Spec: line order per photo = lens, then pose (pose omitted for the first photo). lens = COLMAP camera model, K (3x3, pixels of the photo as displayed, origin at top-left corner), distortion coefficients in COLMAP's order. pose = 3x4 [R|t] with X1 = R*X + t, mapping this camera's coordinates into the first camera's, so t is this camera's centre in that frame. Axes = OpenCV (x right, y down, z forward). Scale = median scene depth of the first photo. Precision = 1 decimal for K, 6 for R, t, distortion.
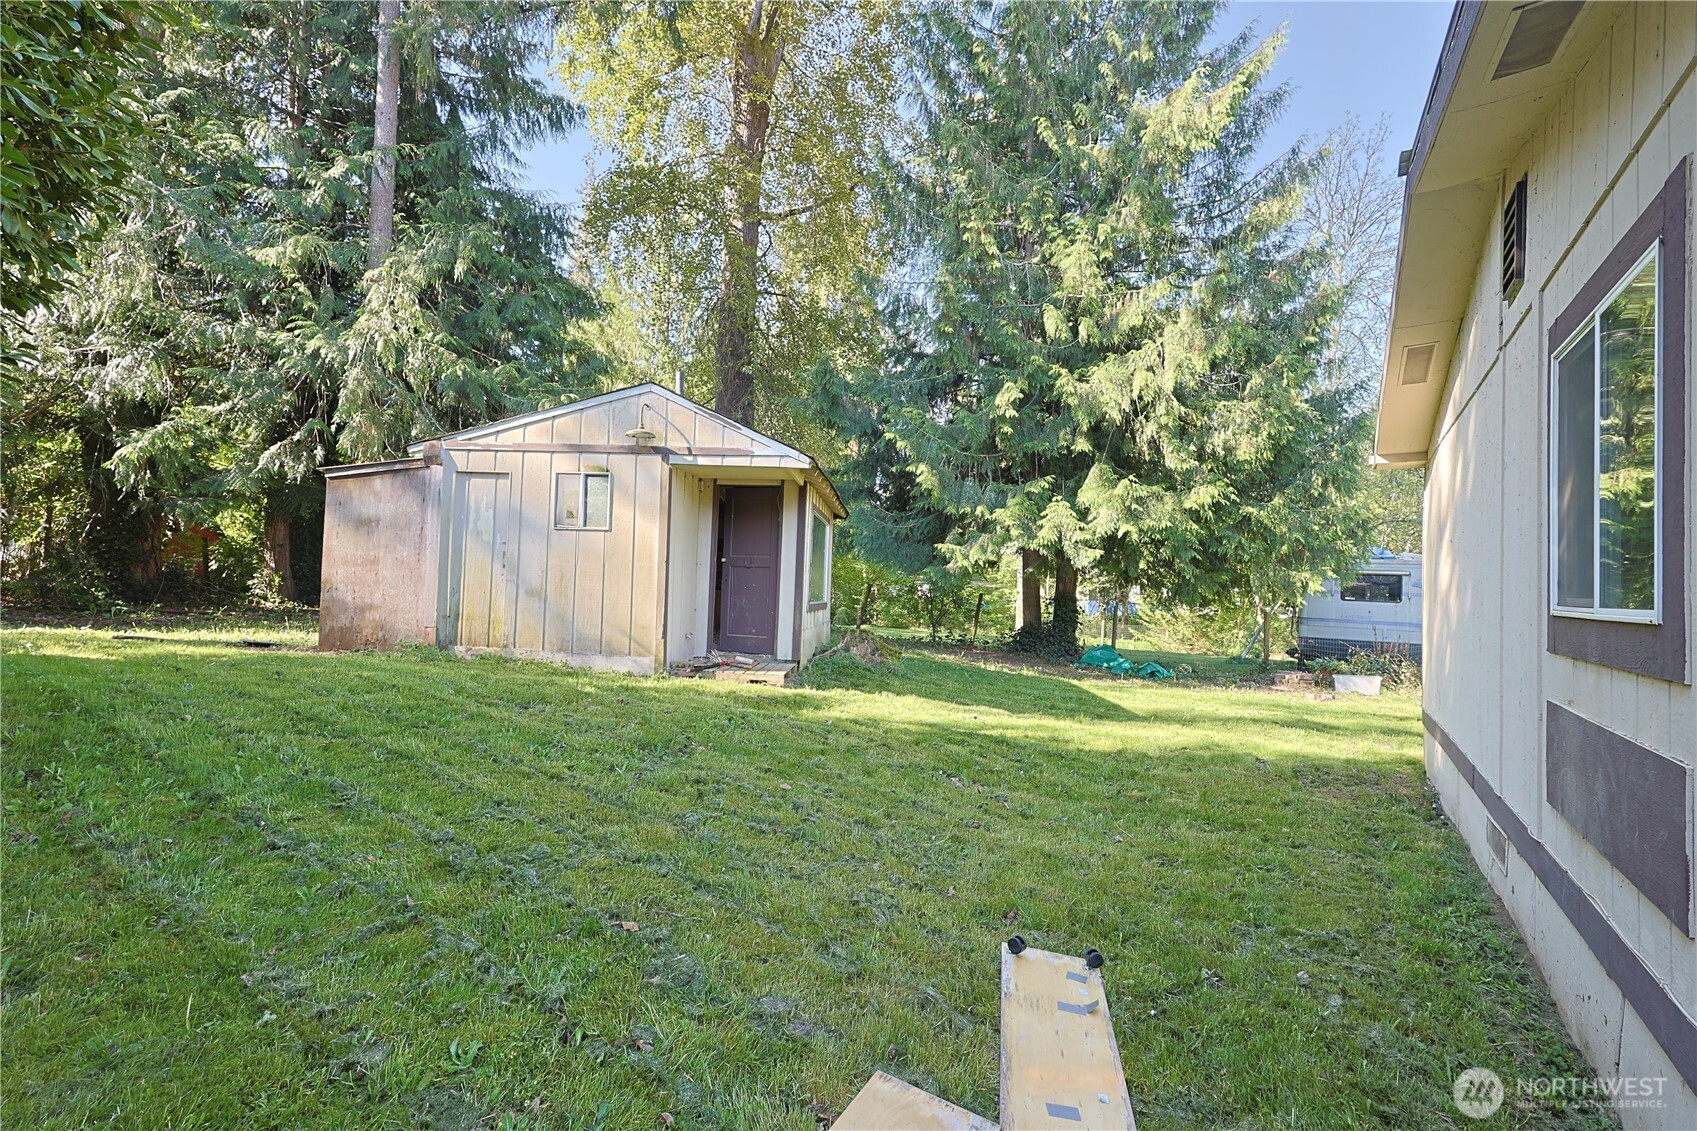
lens RADIAL K [[780.7, 0, 848.5], [0, 780.7, 565.5], [0, 0, 1]] dist [0.001393, 0.000038]
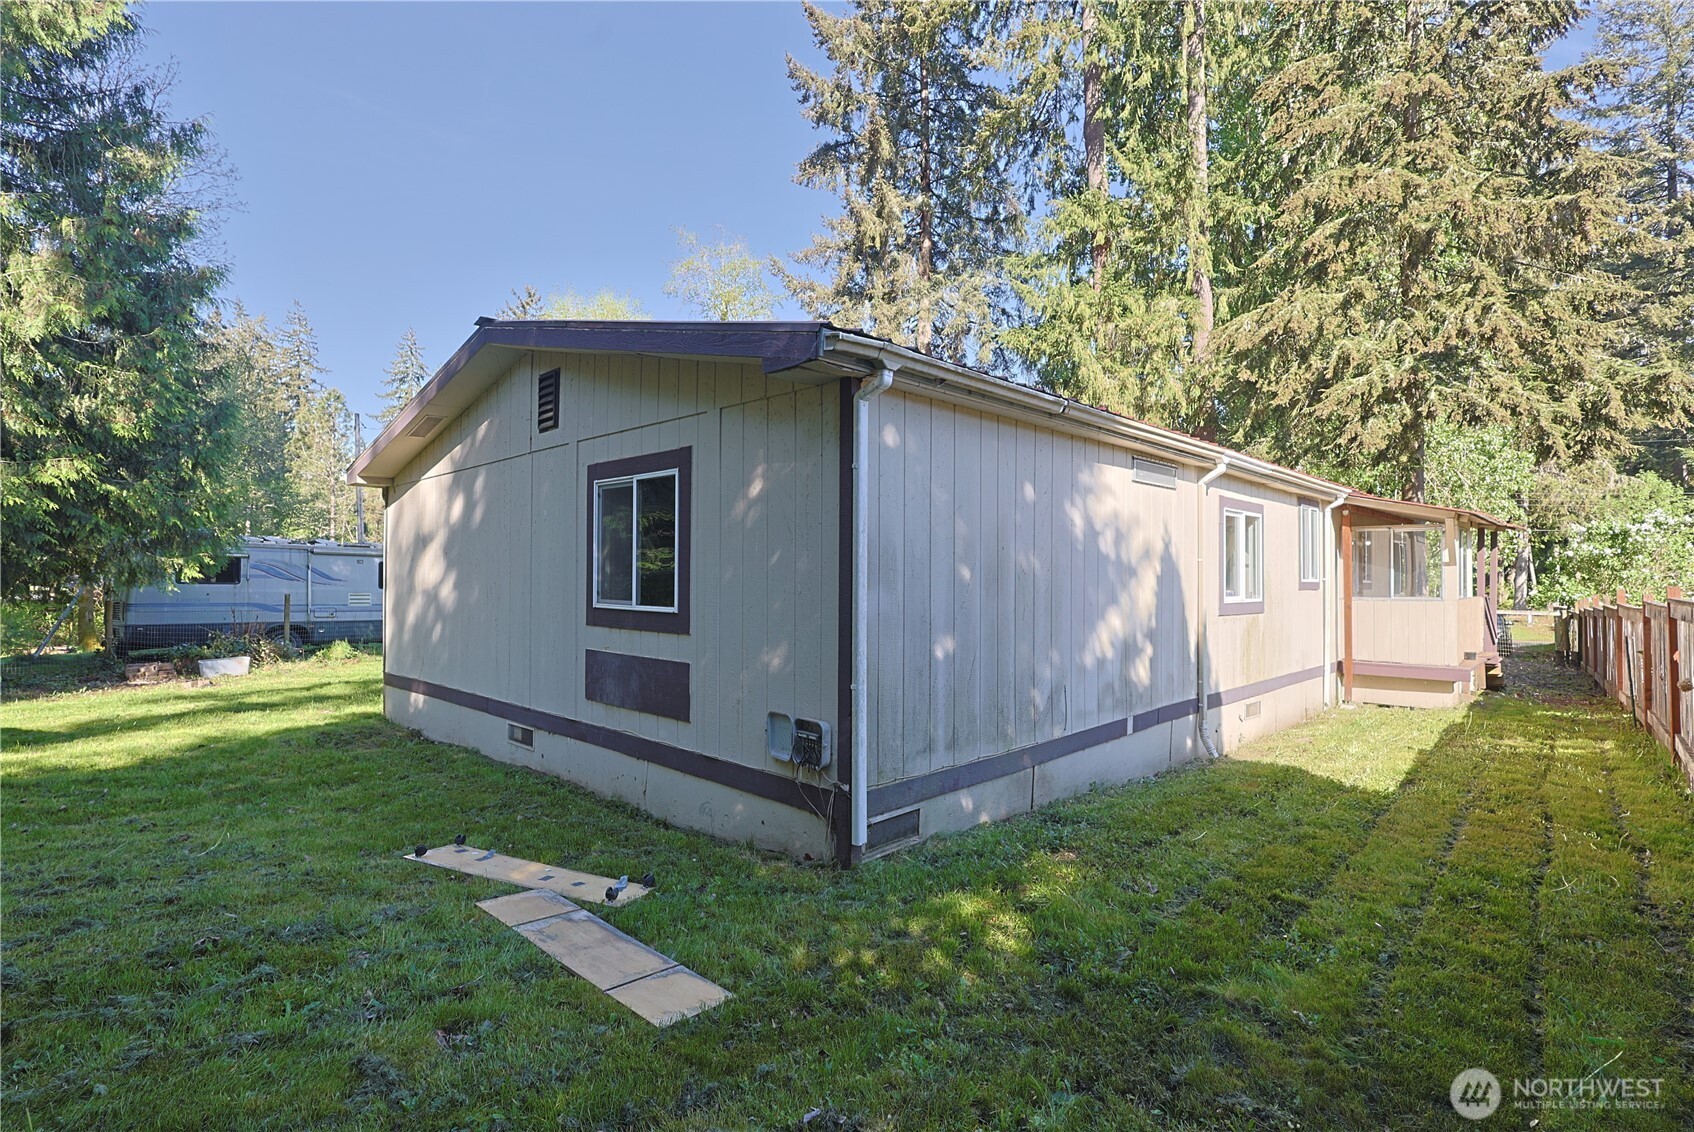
lens RADIAL K [[802.8, 0, 847.0], [0, 802.8, 566.0], [0, 0, 1]] dist [-0.000296, -0.000040]
pose [[0.216558, -0.013704, 0.976174, -0.212622], [-0.023674, 0.999534, 0.019284, -0.021276], [-0.975983, -0.027286, 0.216132, -0.023217]]
